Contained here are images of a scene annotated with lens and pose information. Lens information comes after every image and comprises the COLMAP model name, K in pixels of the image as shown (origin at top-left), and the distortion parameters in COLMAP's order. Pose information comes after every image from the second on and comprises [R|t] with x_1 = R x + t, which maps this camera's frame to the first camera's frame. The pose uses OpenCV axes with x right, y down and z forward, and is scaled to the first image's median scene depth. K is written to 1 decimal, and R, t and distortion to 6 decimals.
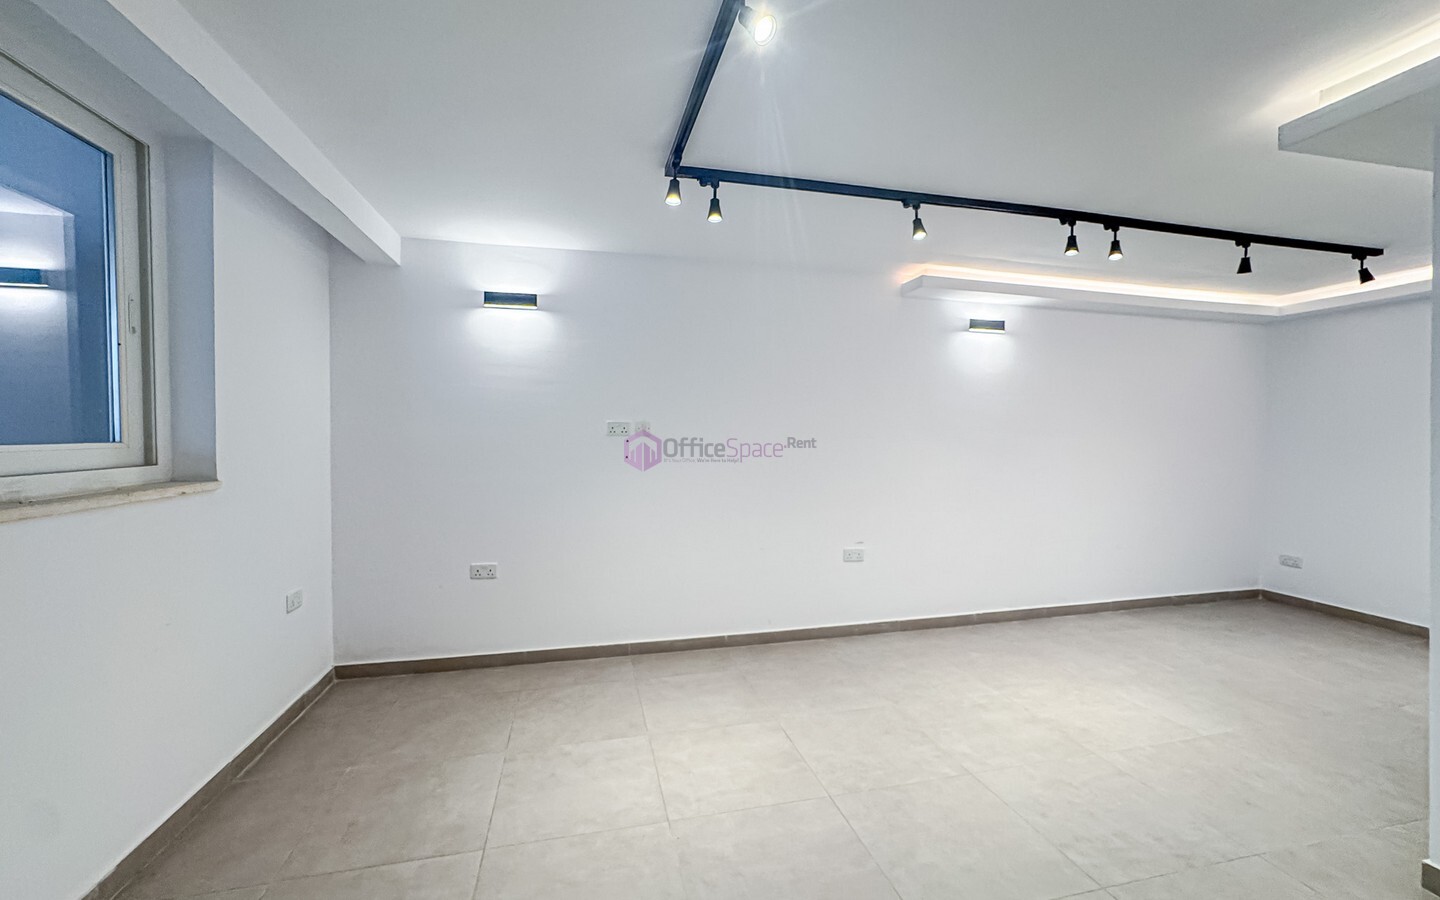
lens RADIAL K [[585.7, 0, 721.0], [0, 585.7, 458.2], [0, 0, 1]] dist [-0.026369, 0.011826]
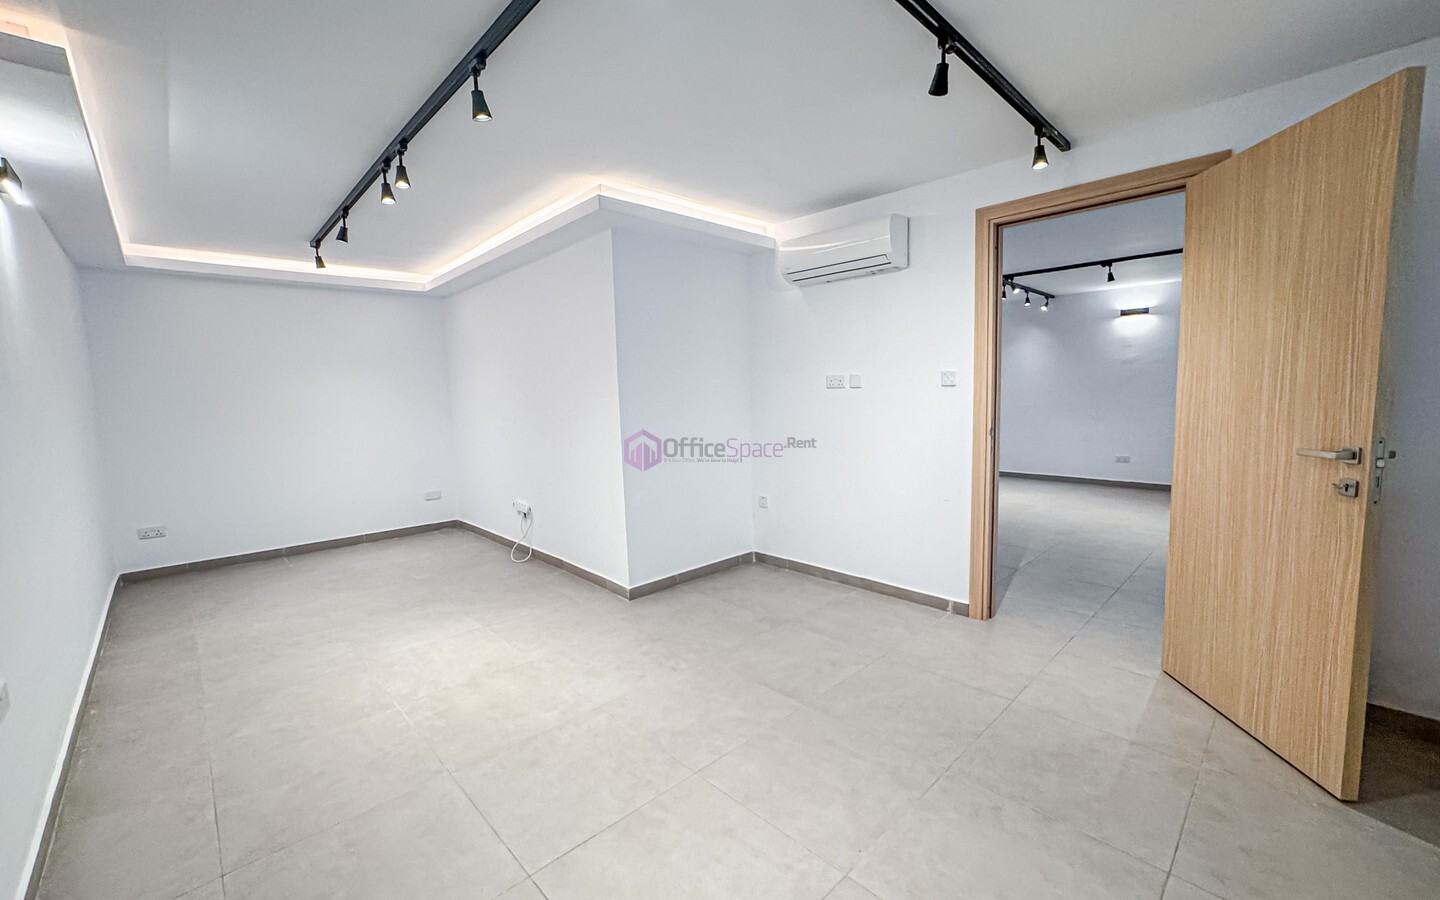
lens RADIAL K [[585.7, 0, 717.7], [0, 585.7, 449.6], [0, 0, 1]] dist [-0.026369, 0.011826]
pose [[-0.500749, -0.076675, 0.862190, -0.473119], [0.059204, 0.990703, 0.122488, -0.027180], [-0.863565, 0.112381, -0.491554, 1.109969]]
